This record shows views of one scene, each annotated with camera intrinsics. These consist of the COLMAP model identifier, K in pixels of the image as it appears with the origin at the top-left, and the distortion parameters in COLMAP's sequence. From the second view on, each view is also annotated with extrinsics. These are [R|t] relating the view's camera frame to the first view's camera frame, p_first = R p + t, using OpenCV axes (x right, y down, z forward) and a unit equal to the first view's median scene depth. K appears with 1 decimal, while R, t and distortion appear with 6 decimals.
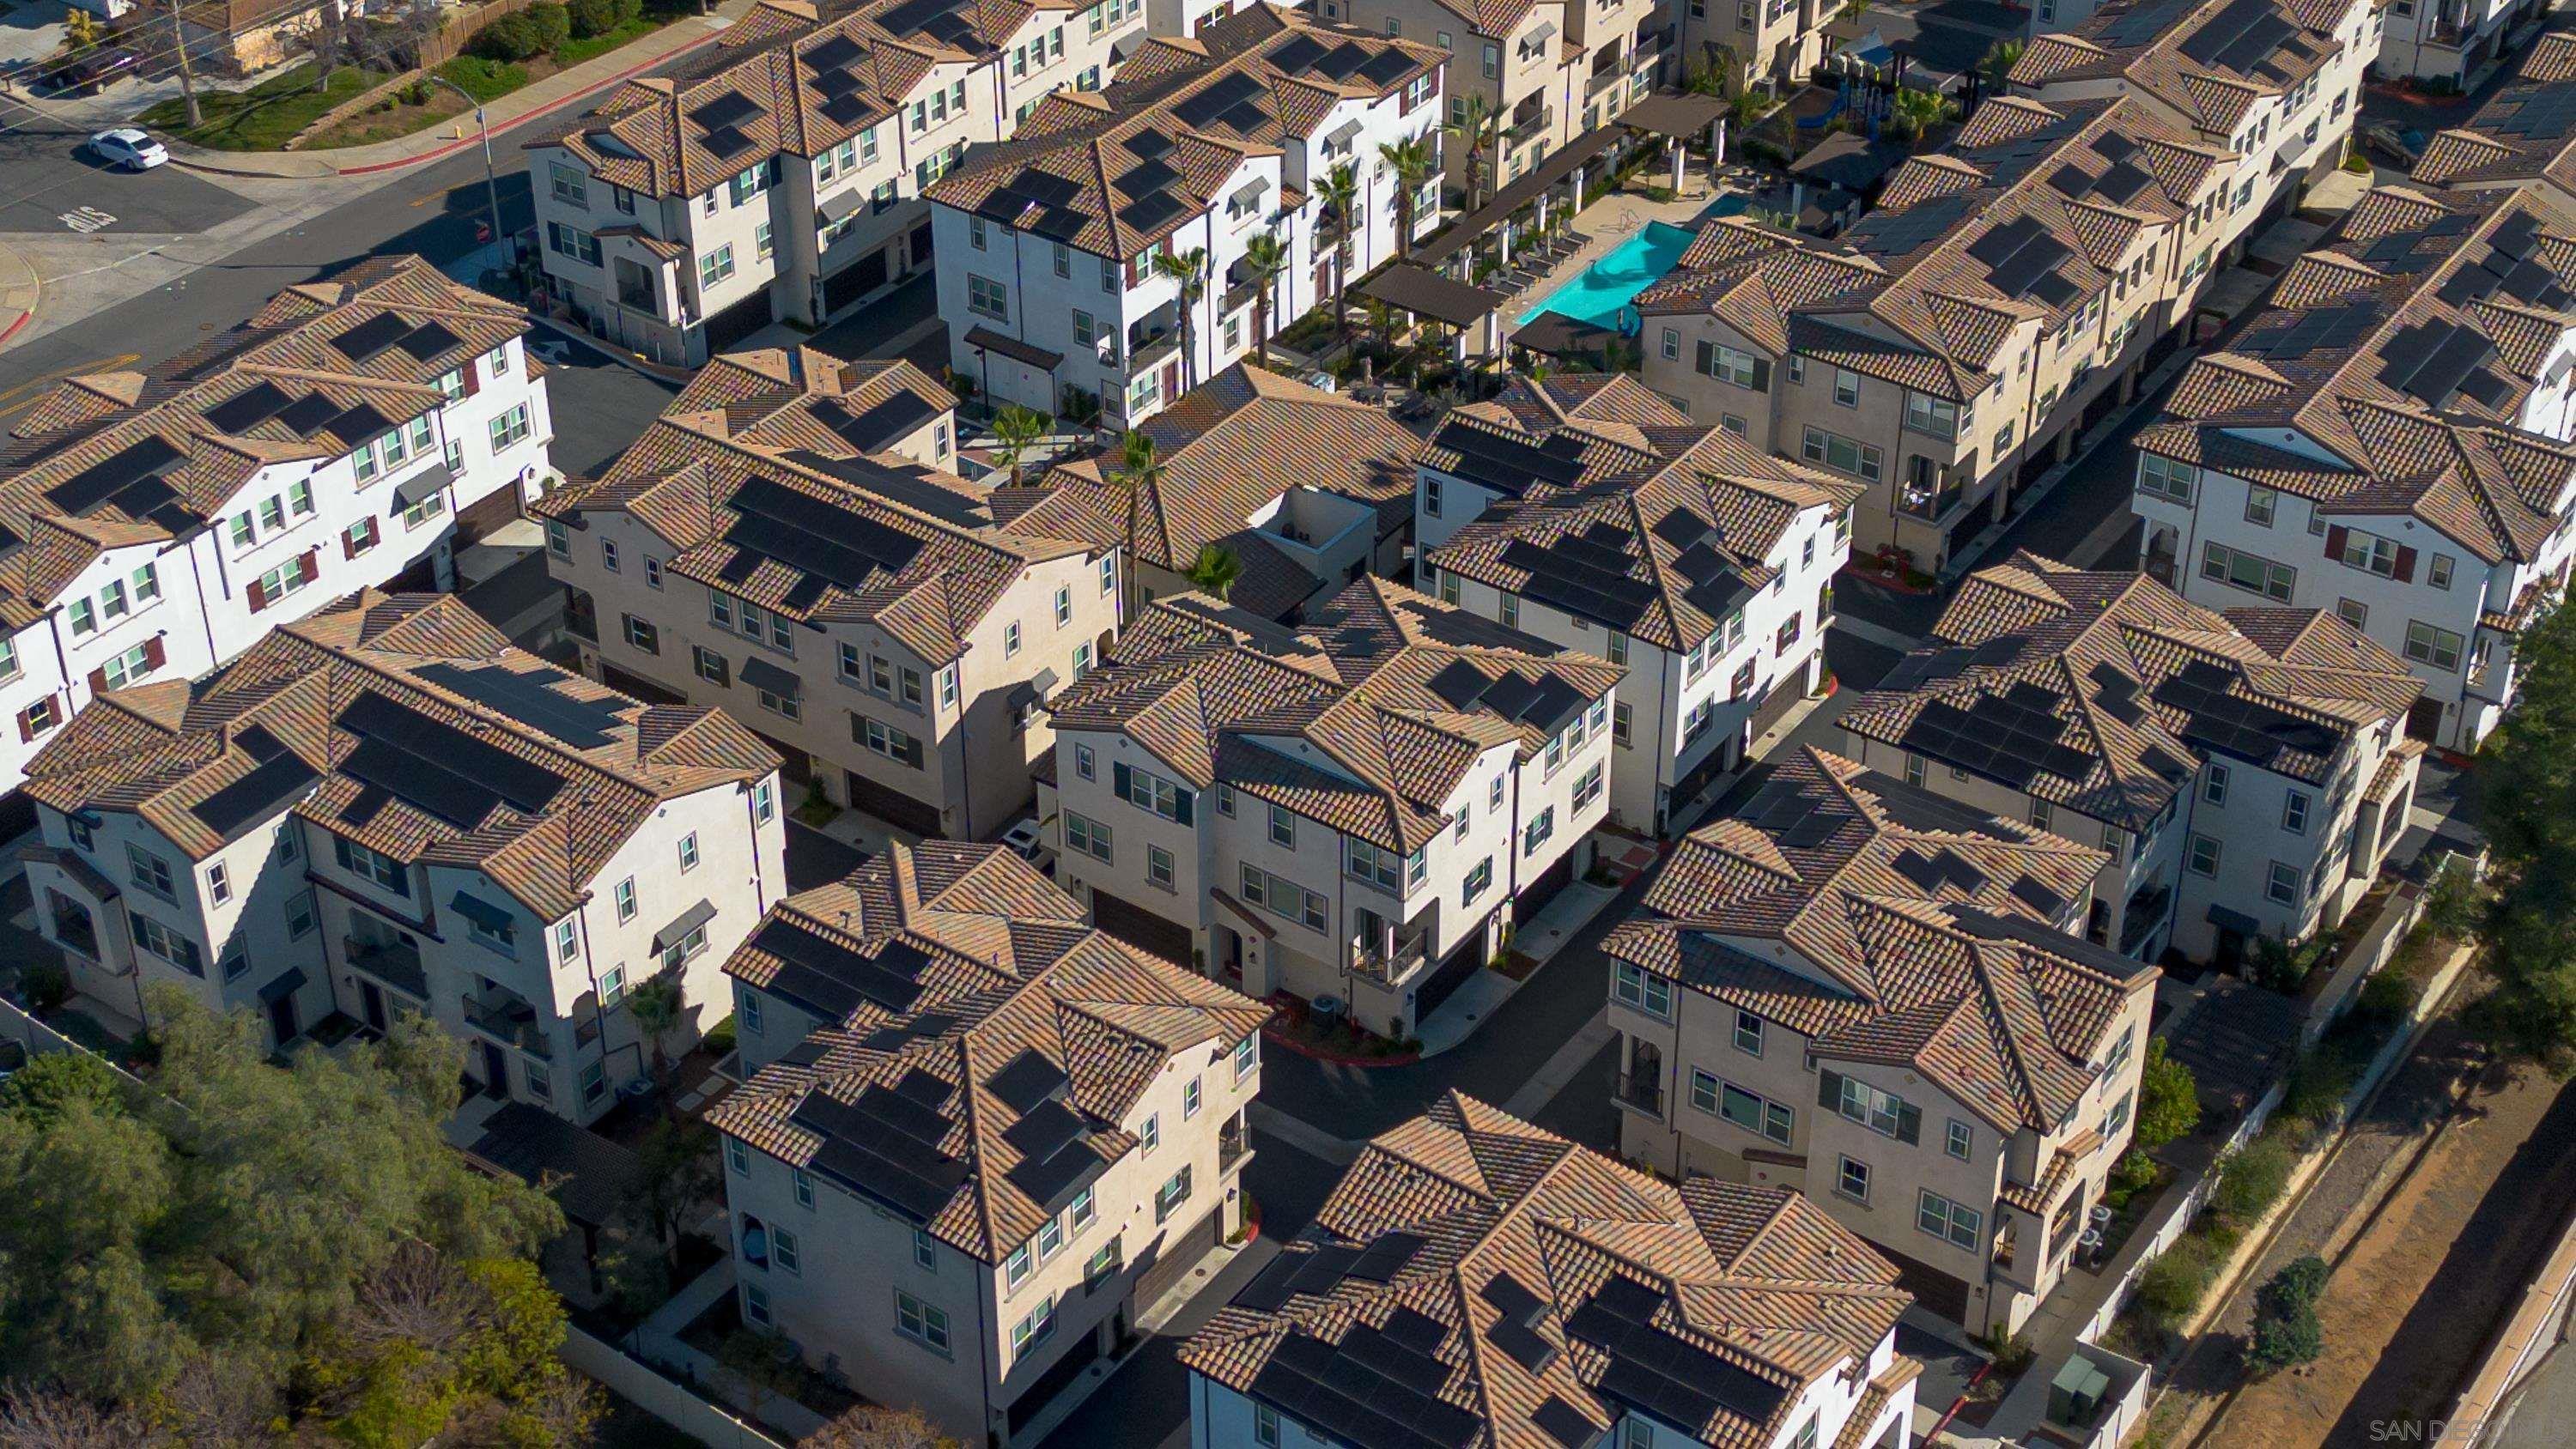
lens RADIAL K [[3582.8, 0, 1267.8], [0, 3582.8, 715.5], [0, 0, 1]] dist [0.093918, 0.017284]
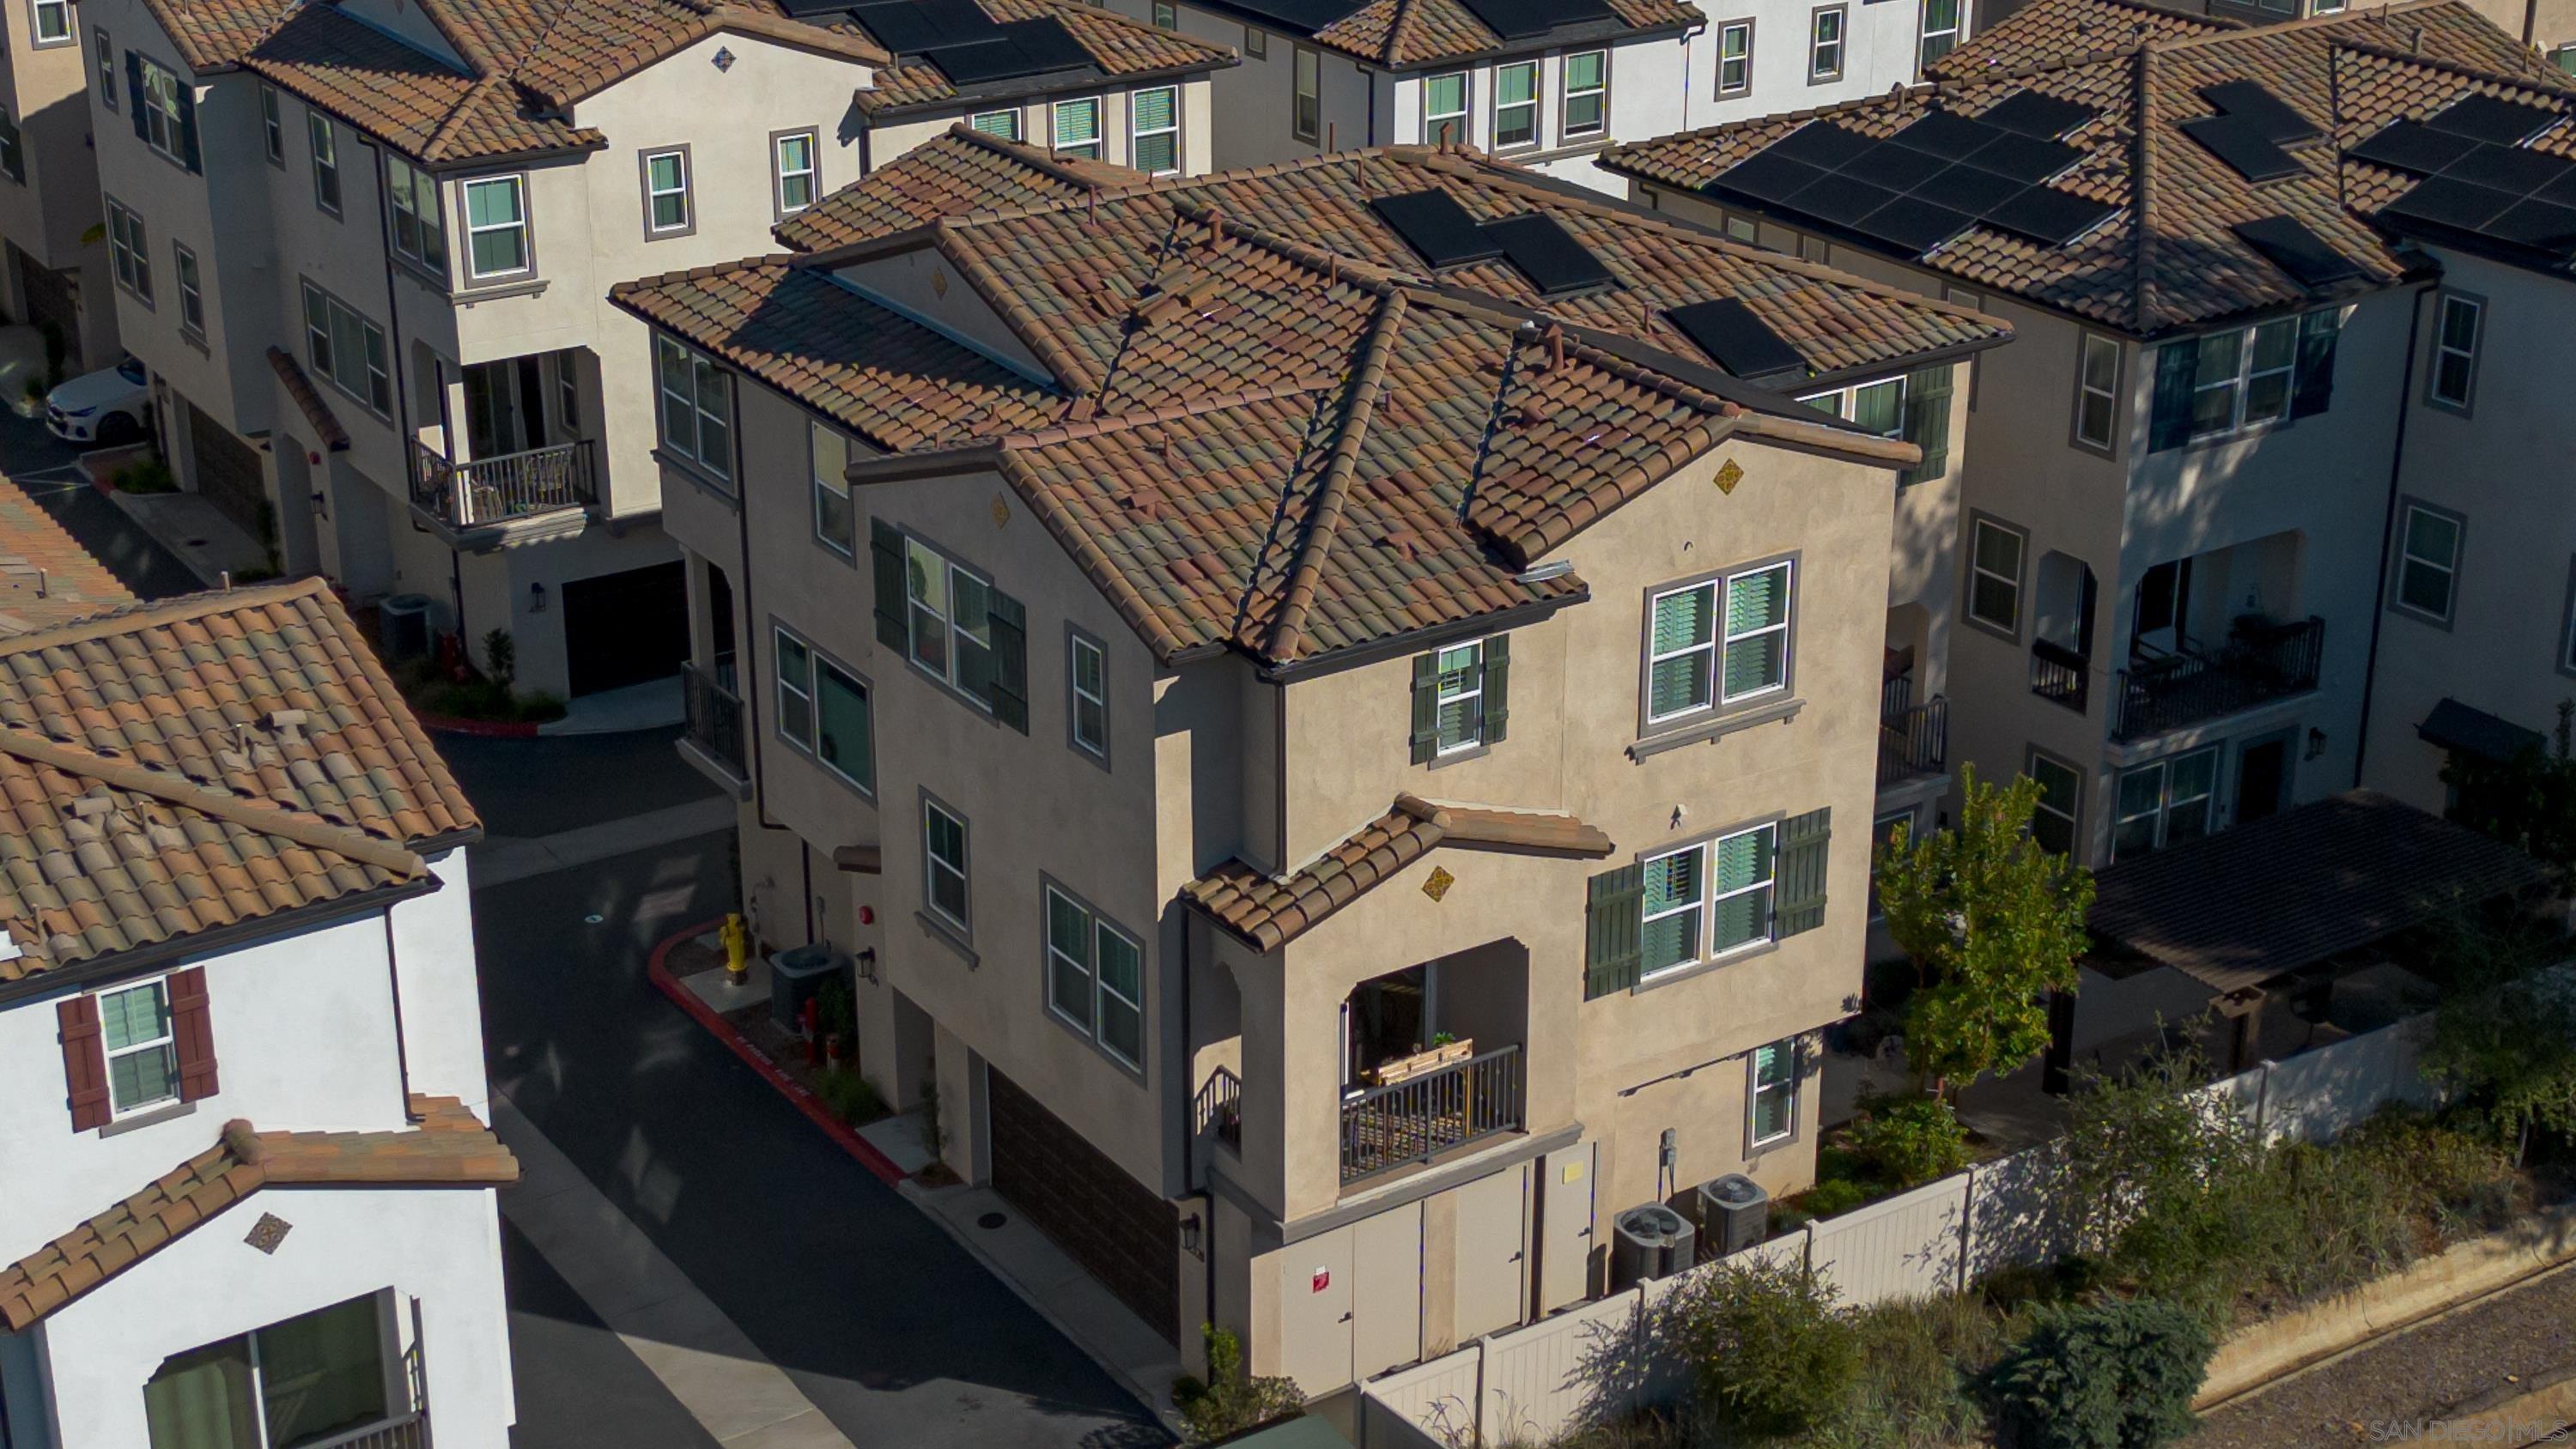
lens RADIAL K [[3582.8, 0, 1267.8], [0, 3582.8, 715.5], [0, 0, 1]] dist [0.093918, 0.017284]
pose [[0.931511, 0.140662, -0.335412, 0.285981], [-0.206885, 0.963386, -0.170547, 0.154756], [0.299142, 0.228258, 0.926506, 0.615123]]
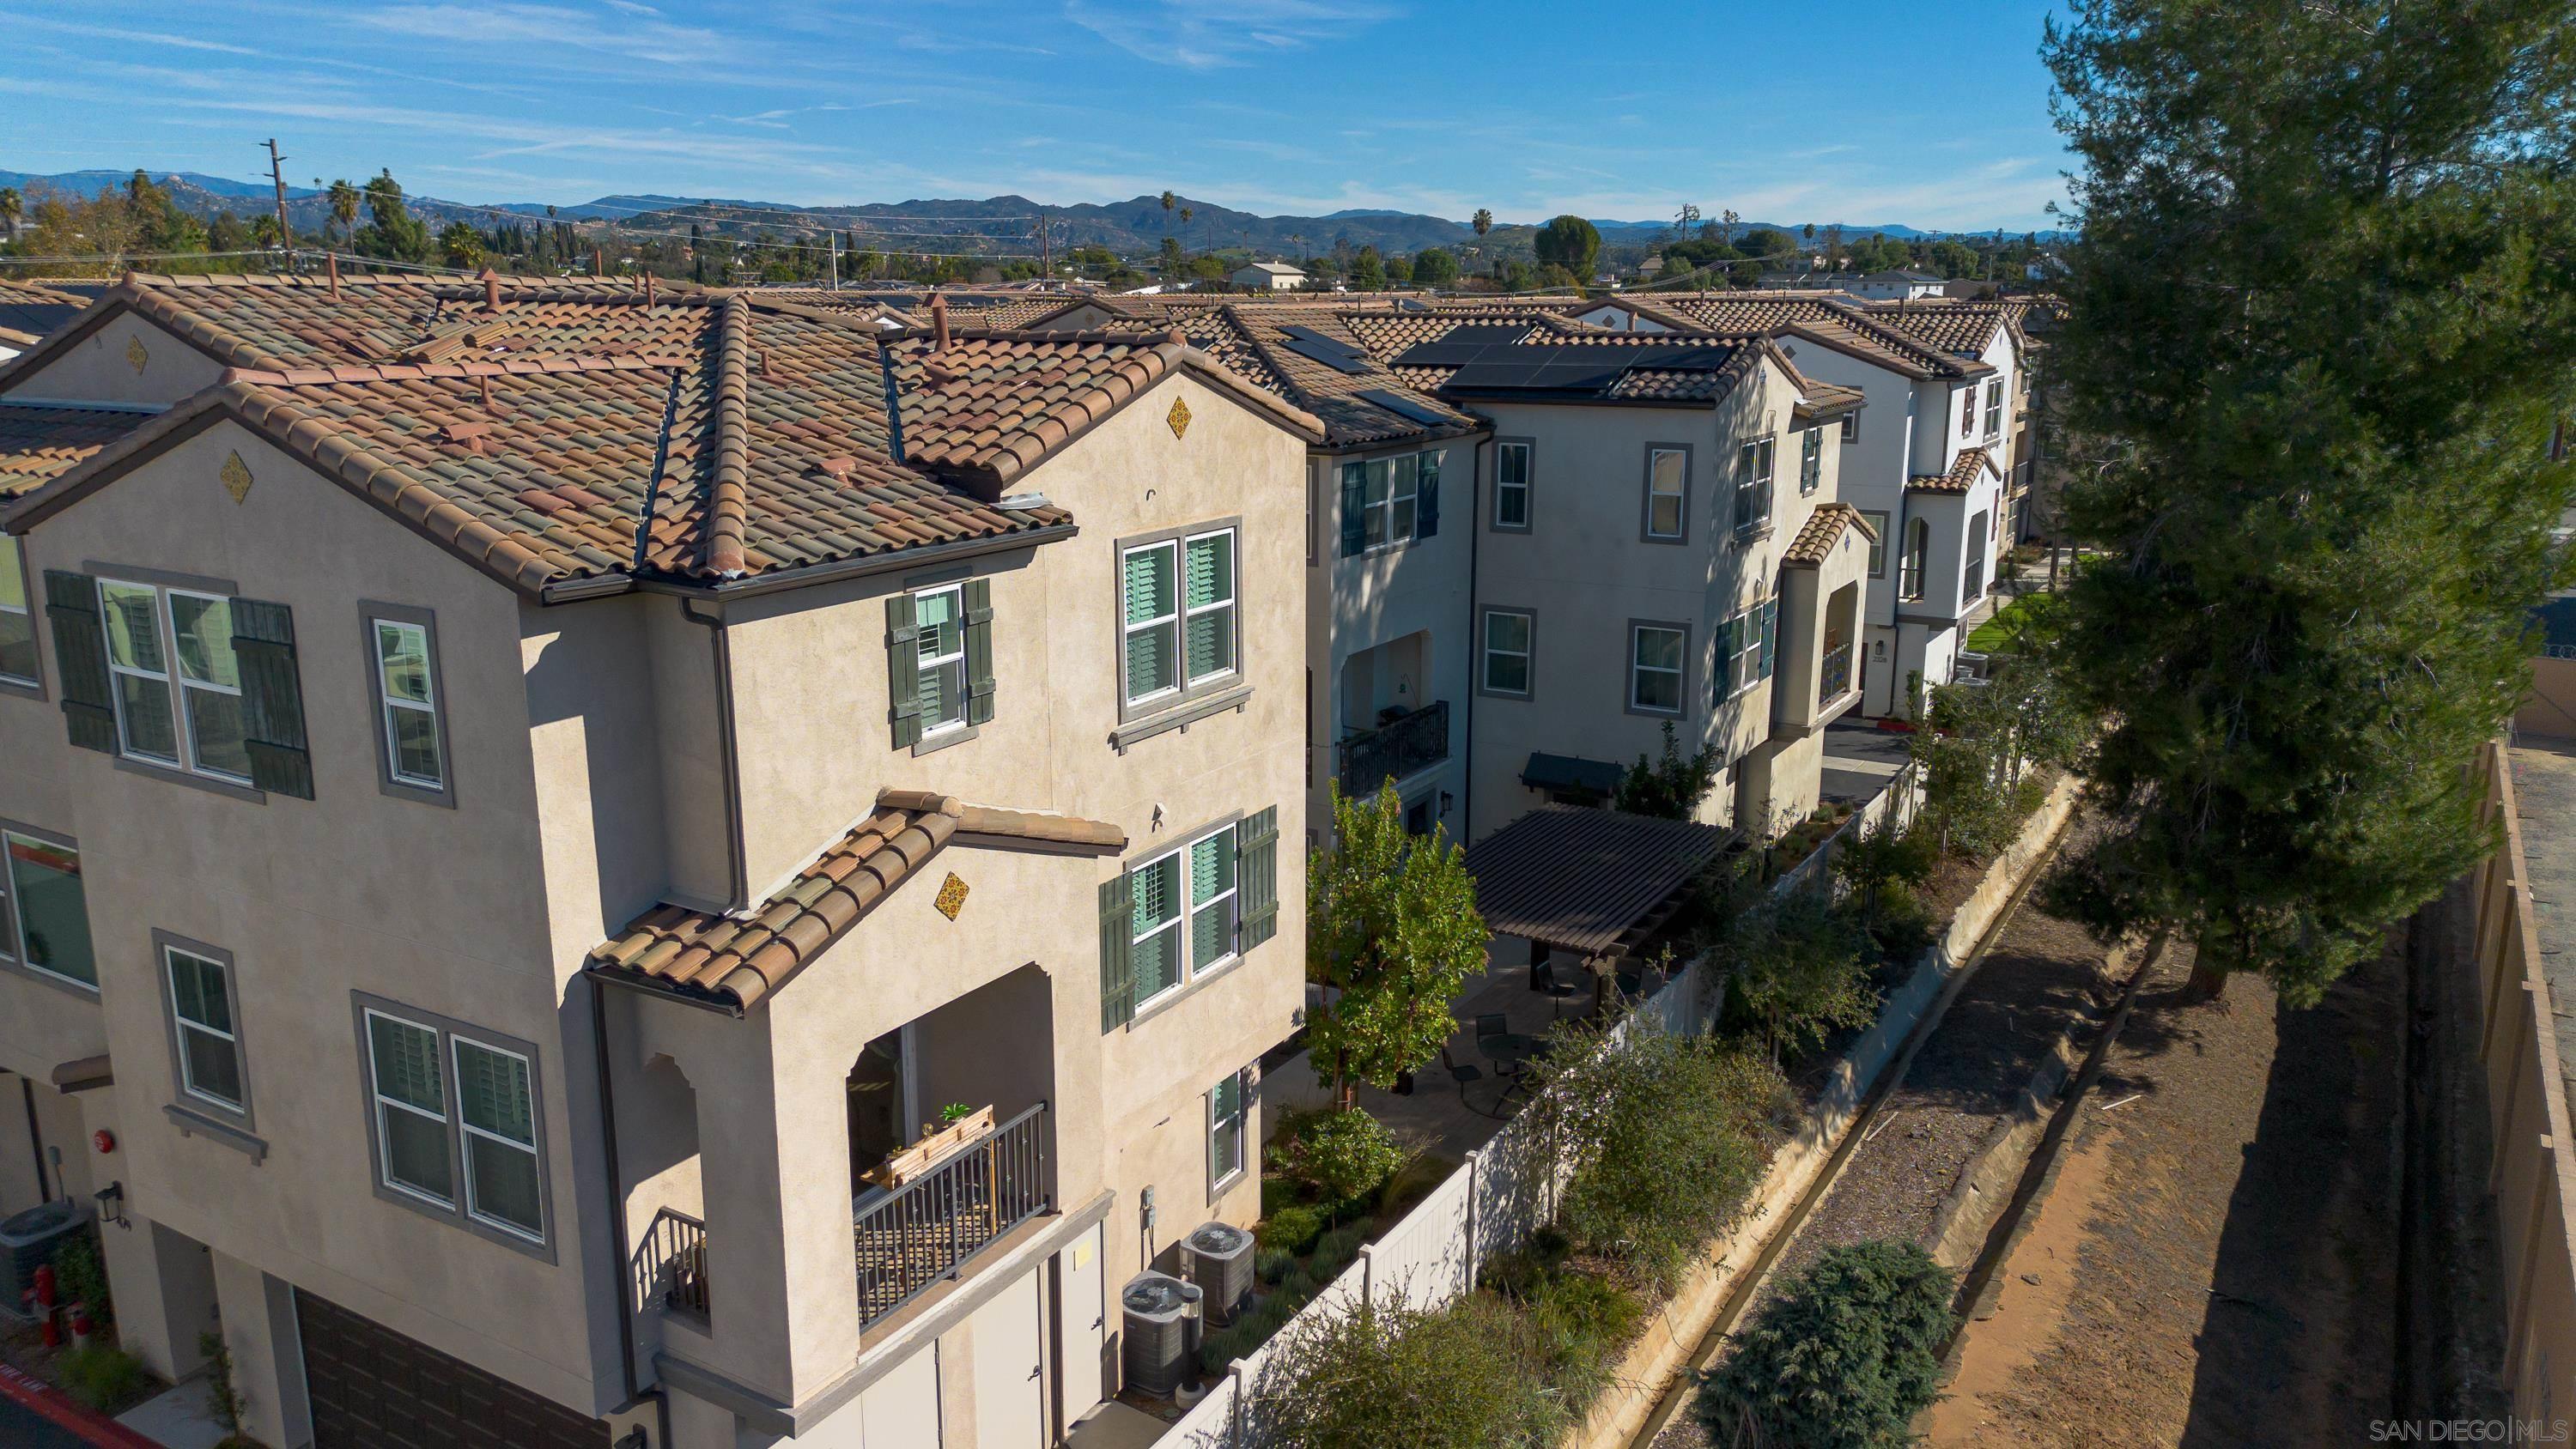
lens RADIAL K [[1806.2, 0, 1288.0], [0, 1806.2, 724.5], [0, 0, 1]] dist [0.069741, -0.079492]
pose [[0.996711, -0.013072, 0.079978, 0.213208], [0.040893, 0.933174, -0.357091, 0.146101], [-0.069966, 0.359187, 0.930639, 0.787029]]
